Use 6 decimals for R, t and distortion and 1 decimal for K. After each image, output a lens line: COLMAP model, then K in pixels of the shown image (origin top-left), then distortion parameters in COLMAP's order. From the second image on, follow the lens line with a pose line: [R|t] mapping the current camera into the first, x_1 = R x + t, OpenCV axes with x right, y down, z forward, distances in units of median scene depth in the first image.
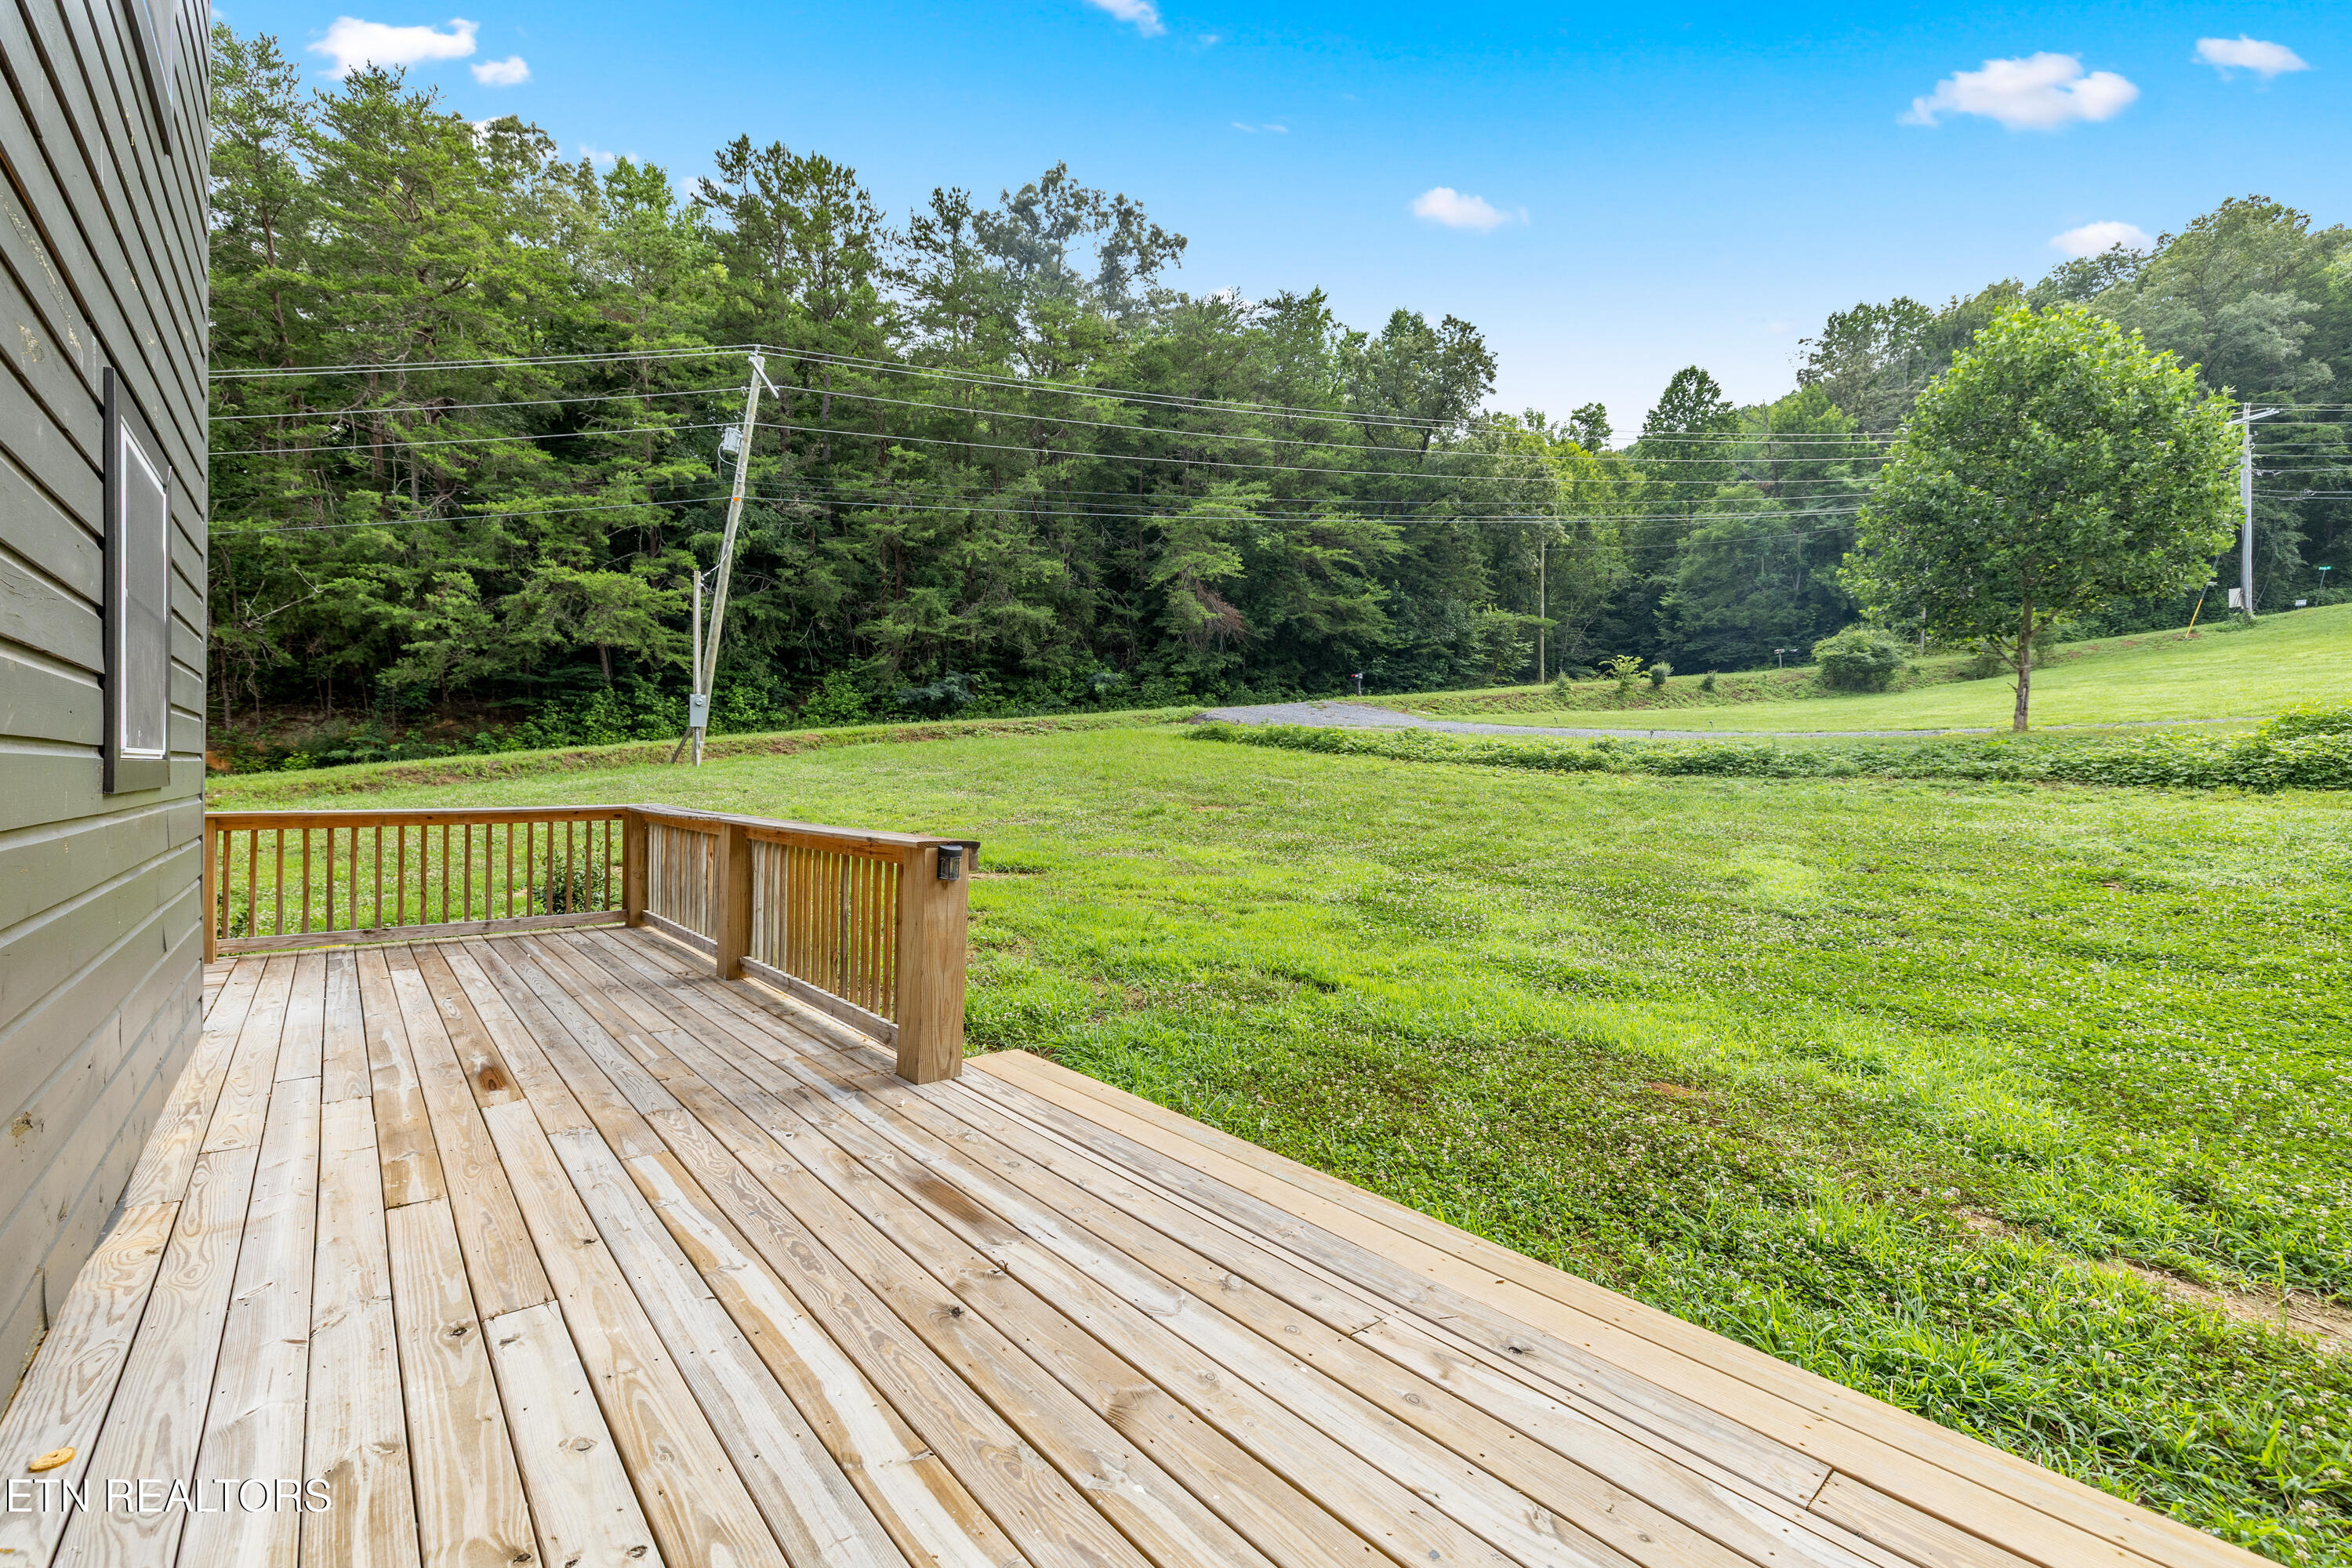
lens RADIAL K [[1036.7, 0, 1177.8], [0, 1036.7, 782.5], [0, 0, 1]] dist [-0.000891, -0.000211]
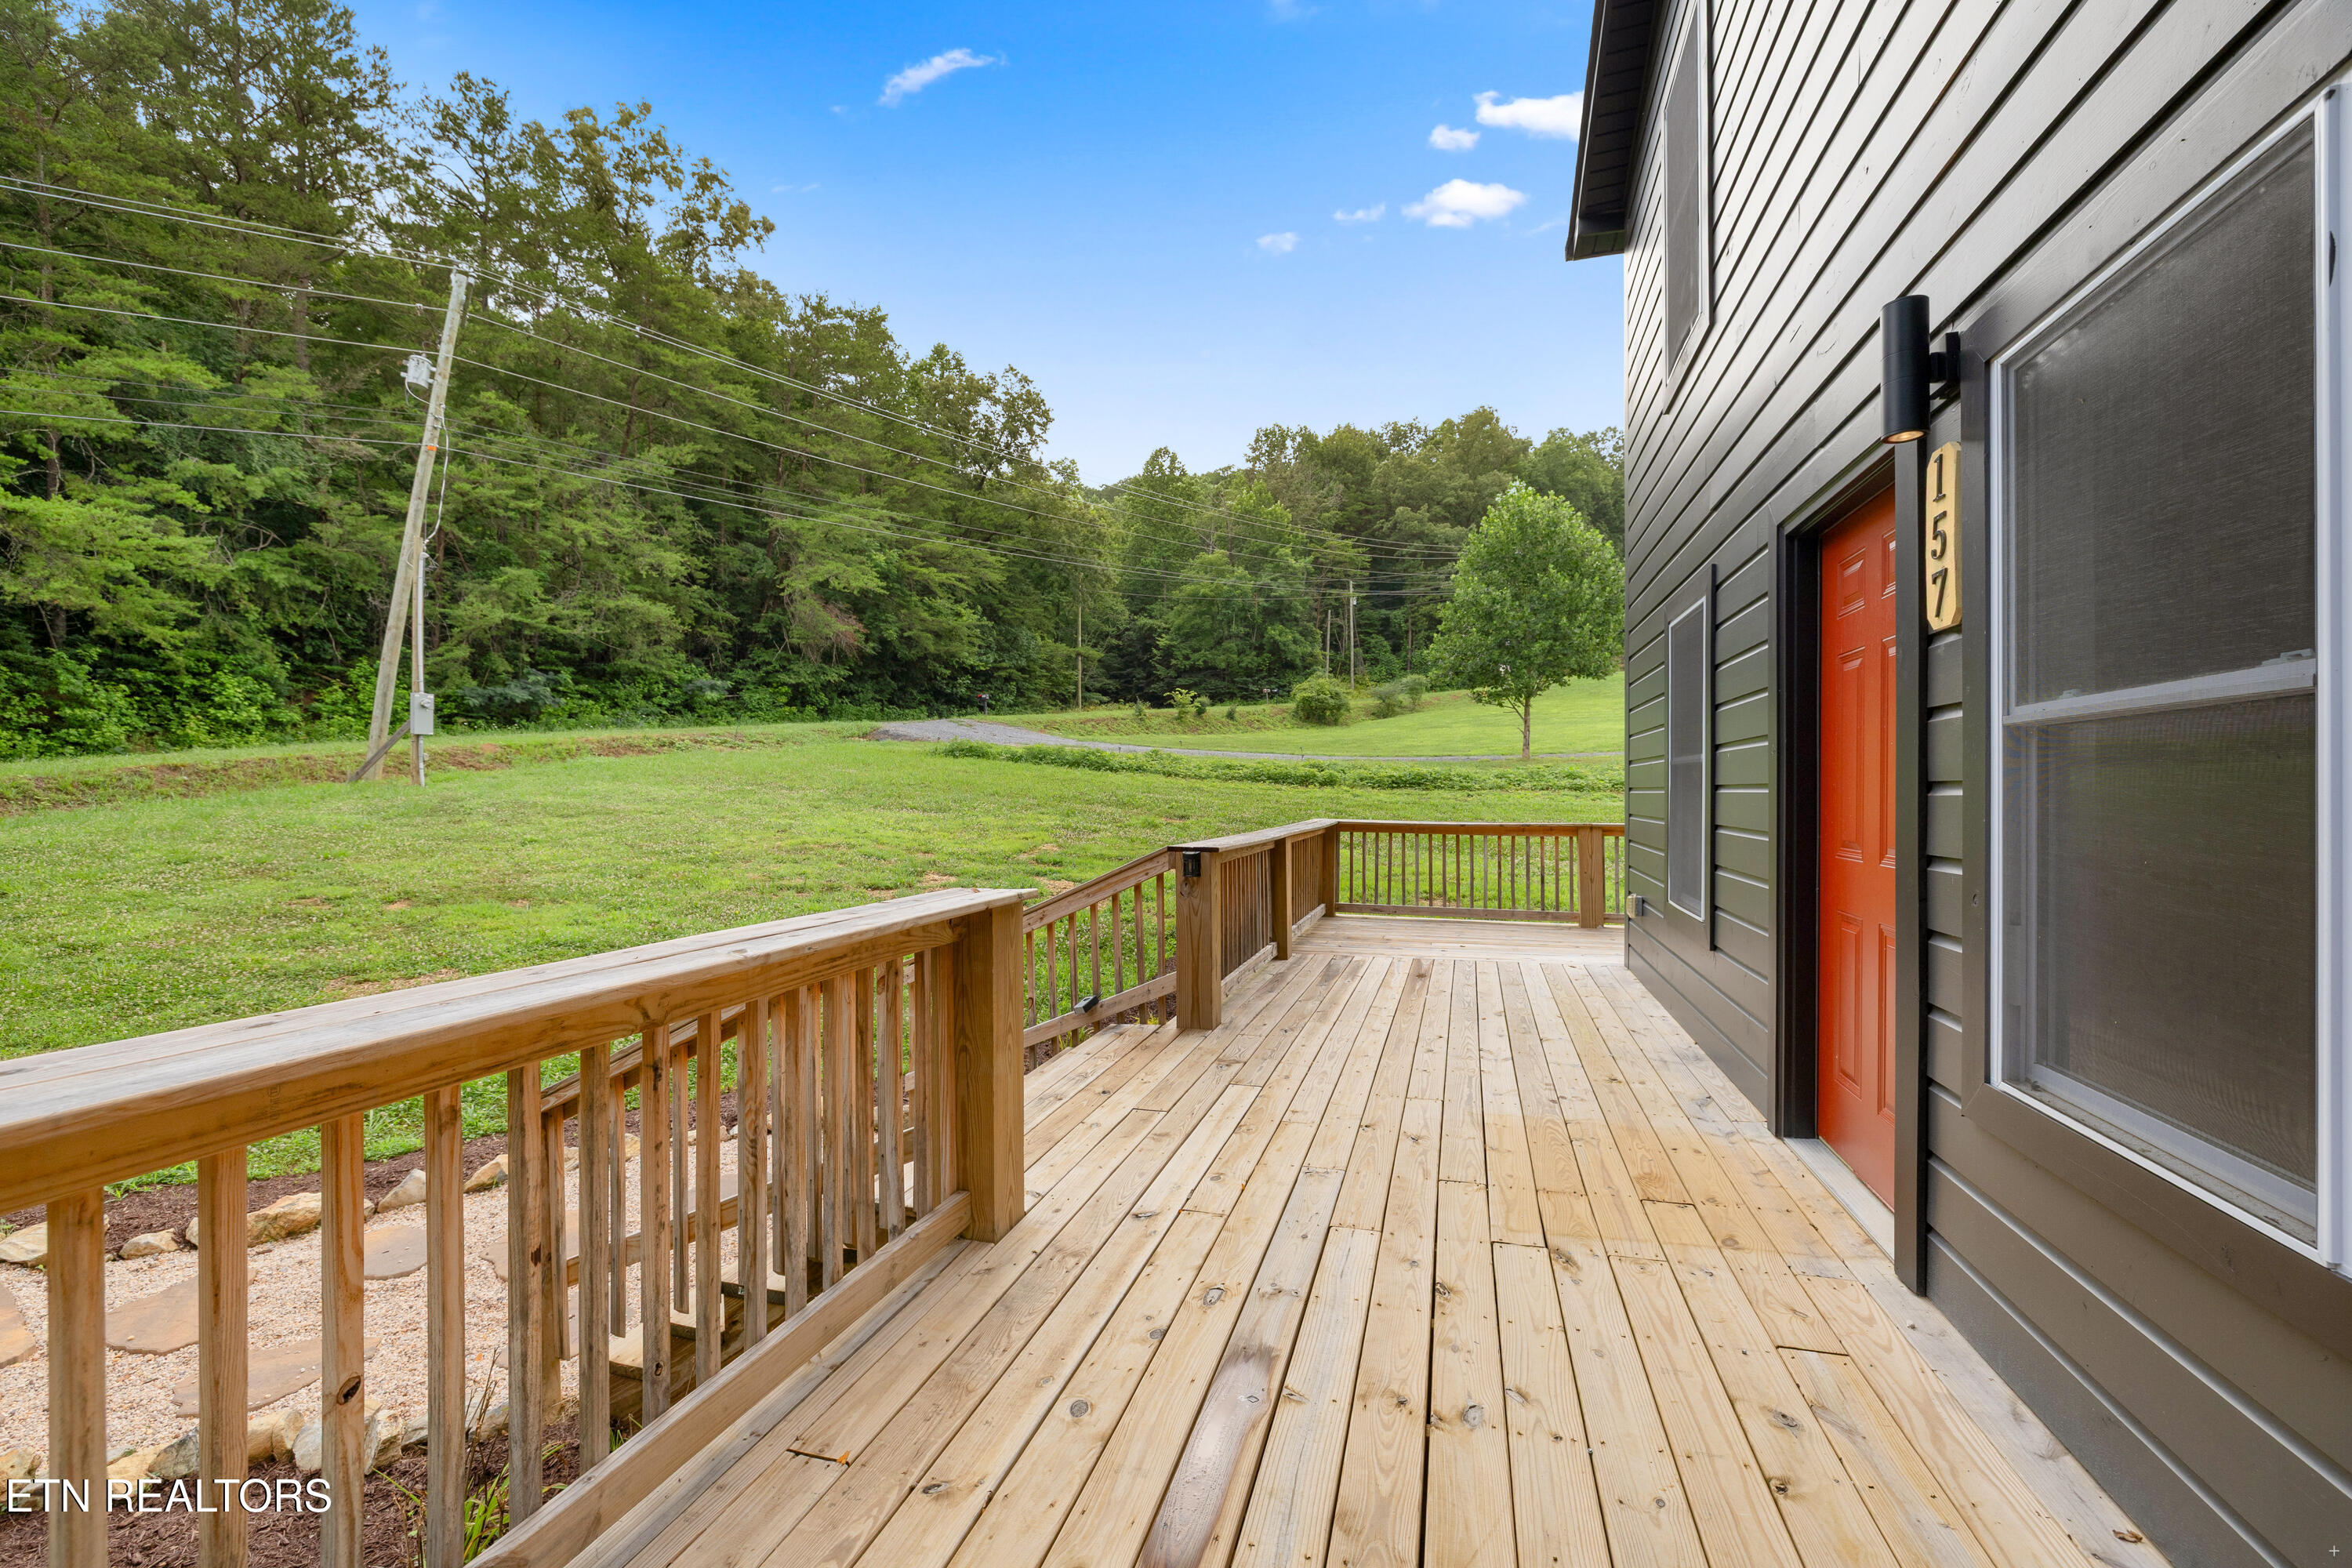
lens RADIAL K [[1036.7, 0, 1196.6], [0, 1036.7, 795.9], [0, 0, 1]] dist [-0.000891, -0.000211]
pose [[0.813528, -0.010875, 0.581425, -0.245266], [0.010736, 0.999936, 0.003680, -0.001785], [-0.581427, 0.003248, 0.813592, 0.006390]]
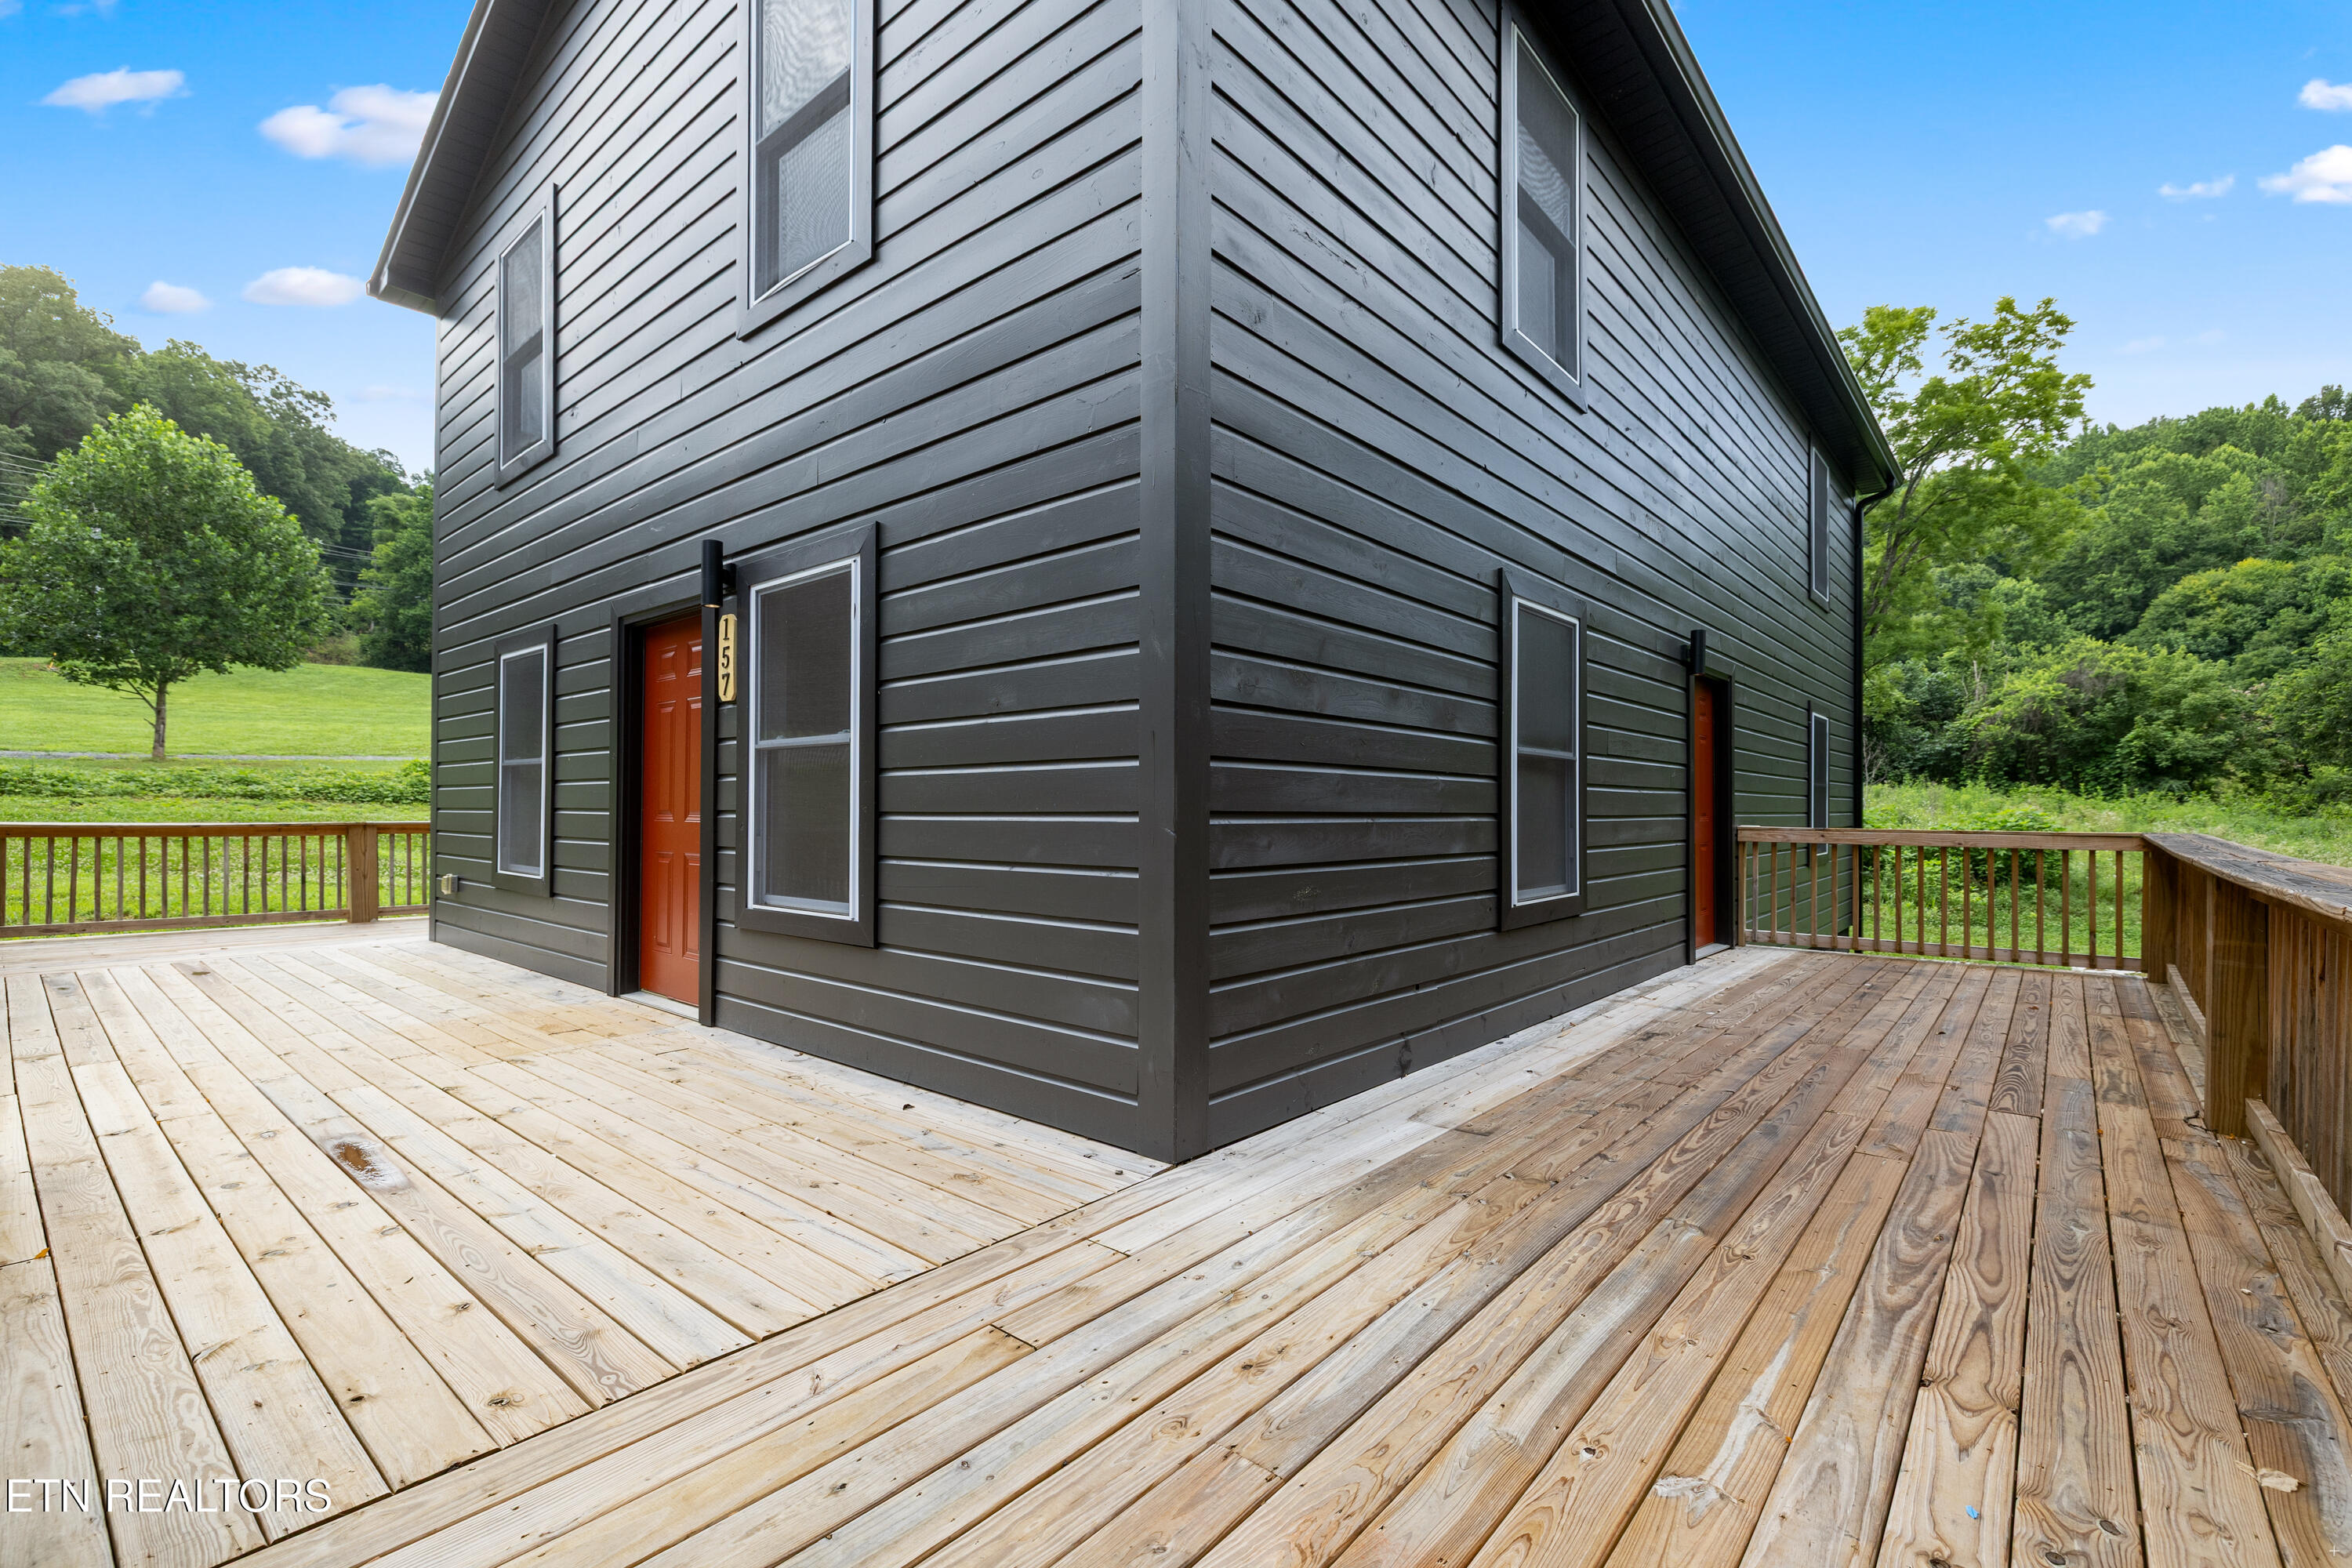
lens RADIAL K [[1036.7, 0, 1181.2], [0, 1036.7, 796.9], [0, 0, 1]] dist [-0.000891, -0.000211]
pose [[-0.166704, 0.004829, 0.985995, -0.356060], [-0.000782, 0.999987, -0.005030, 0.003887], [-0.986007, -0.001609, -0.166698, -0.010845]]
